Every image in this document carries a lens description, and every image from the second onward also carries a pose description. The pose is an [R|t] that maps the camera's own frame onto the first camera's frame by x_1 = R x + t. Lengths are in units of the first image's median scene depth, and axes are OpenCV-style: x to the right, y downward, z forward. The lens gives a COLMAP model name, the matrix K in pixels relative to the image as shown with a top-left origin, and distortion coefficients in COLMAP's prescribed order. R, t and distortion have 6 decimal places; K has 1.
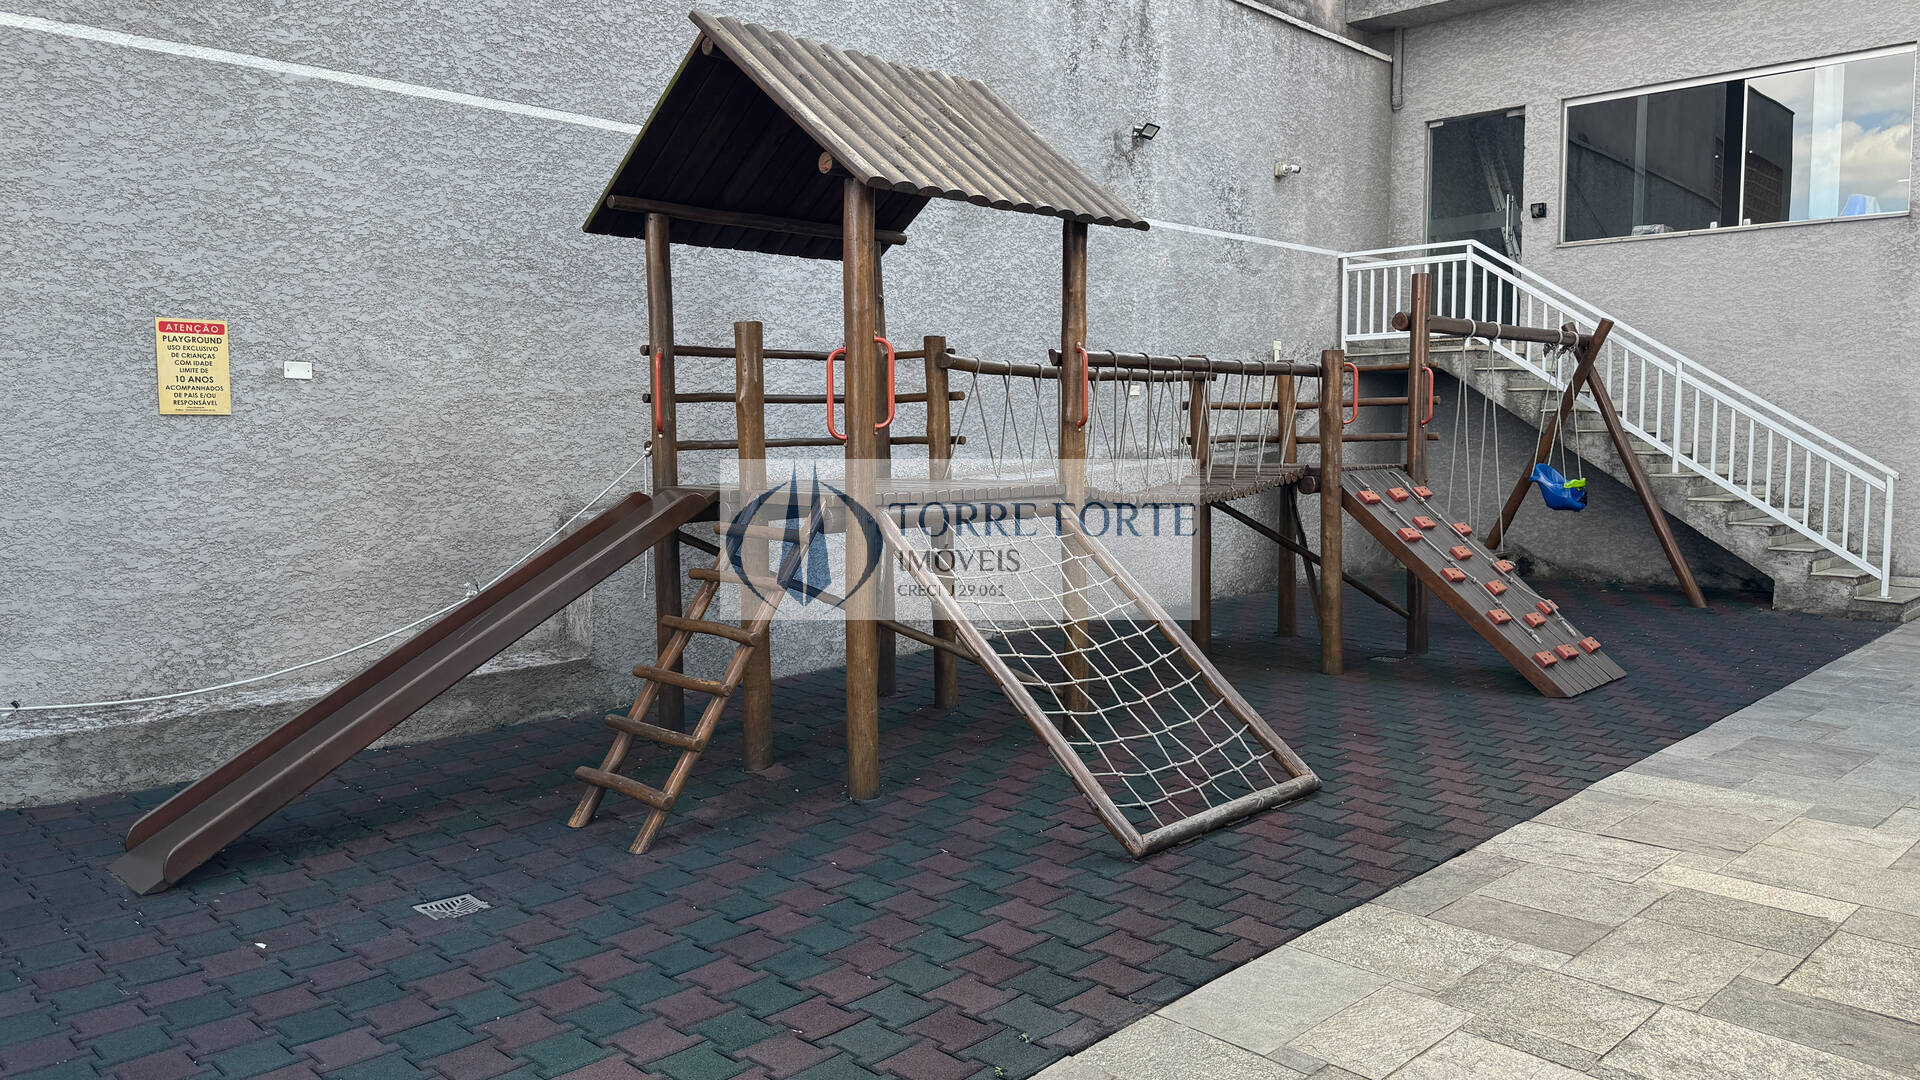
lens RADIAL K [[1319.3, 0, 960.0], [0, 1319.3, 540.0], [0, 0, 1]] dist [0.140473, -0.223314]
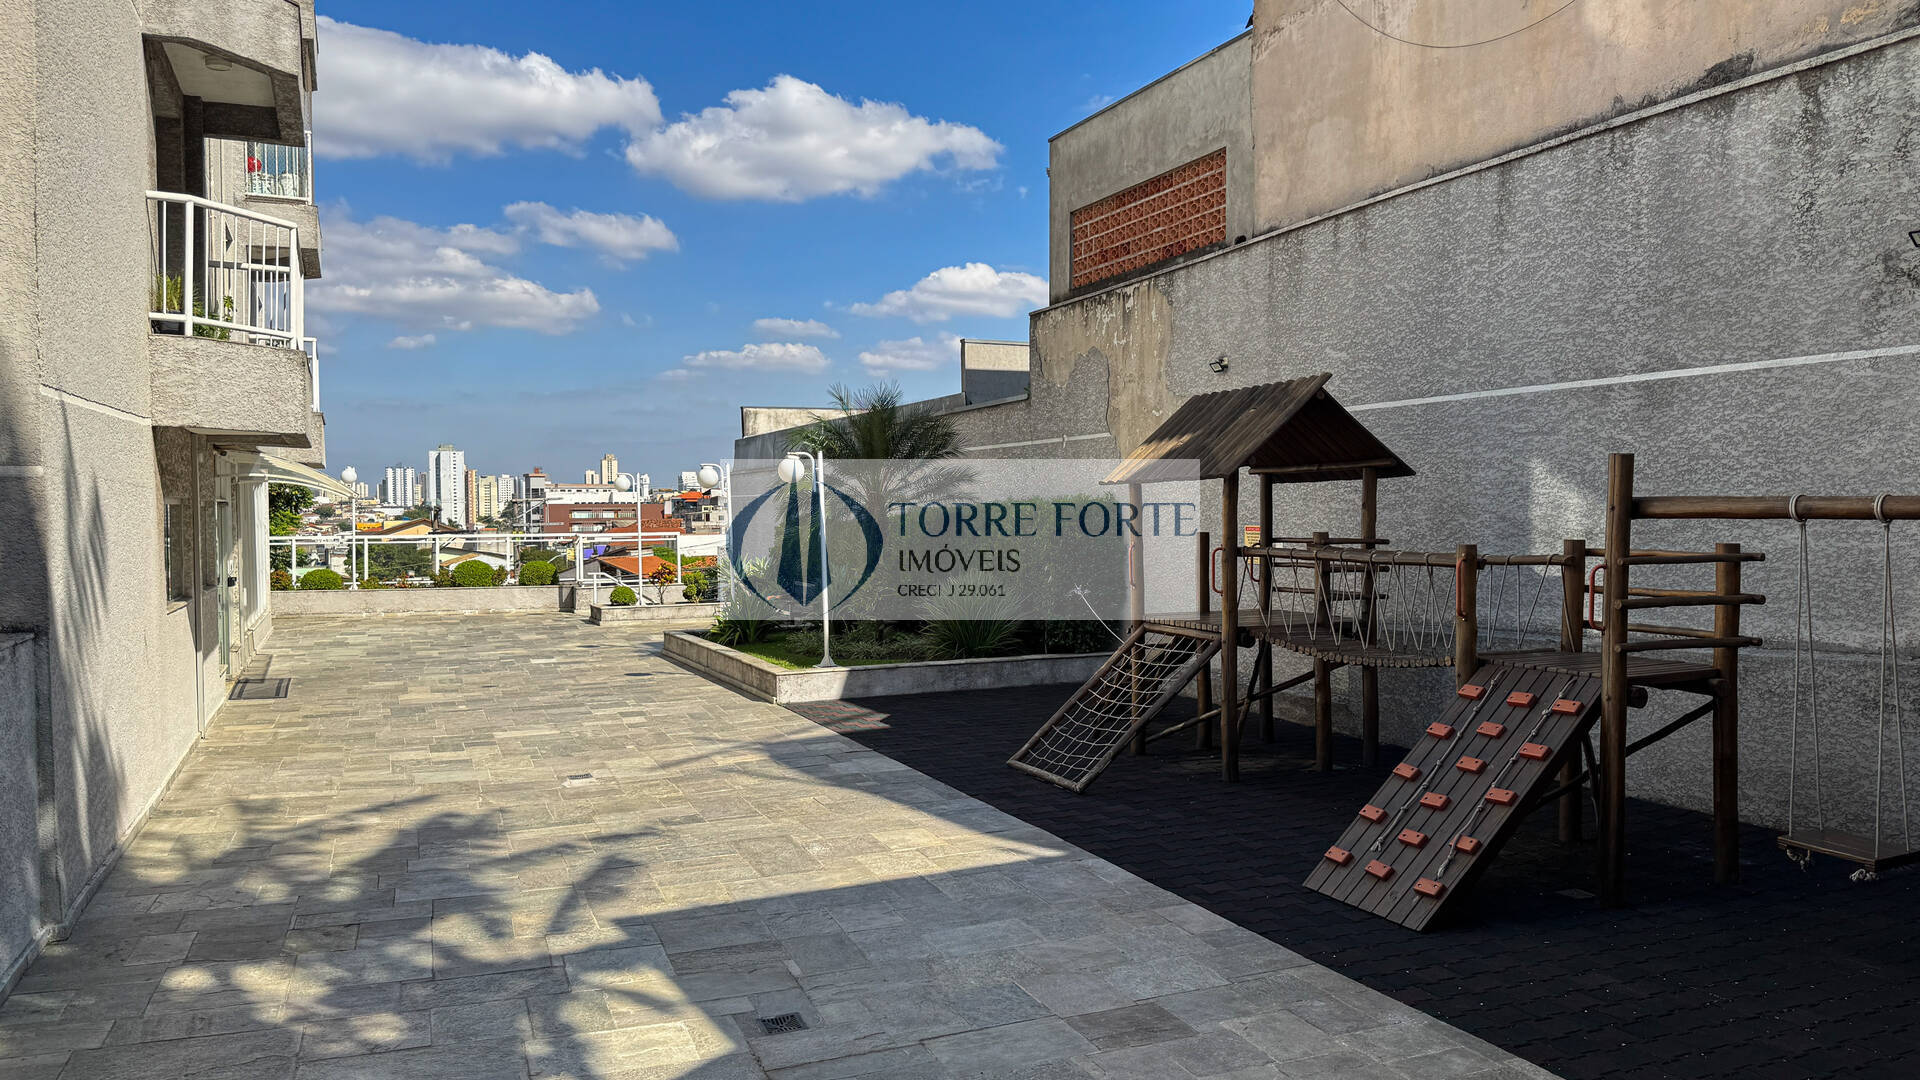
lens RADIAL K [[1319.3, 0, 960.0], [0, 1319.3, 540.0], [0, 0, 1]] dist [0.140473, -0.223314]
pose [[-0.353207, 0.027612, -0.935138, 1.248927], [-0.072724, 0.995729, 0.056869, -0.156253], [0.932714, 0.088094, -0.349691, 0.889542]]
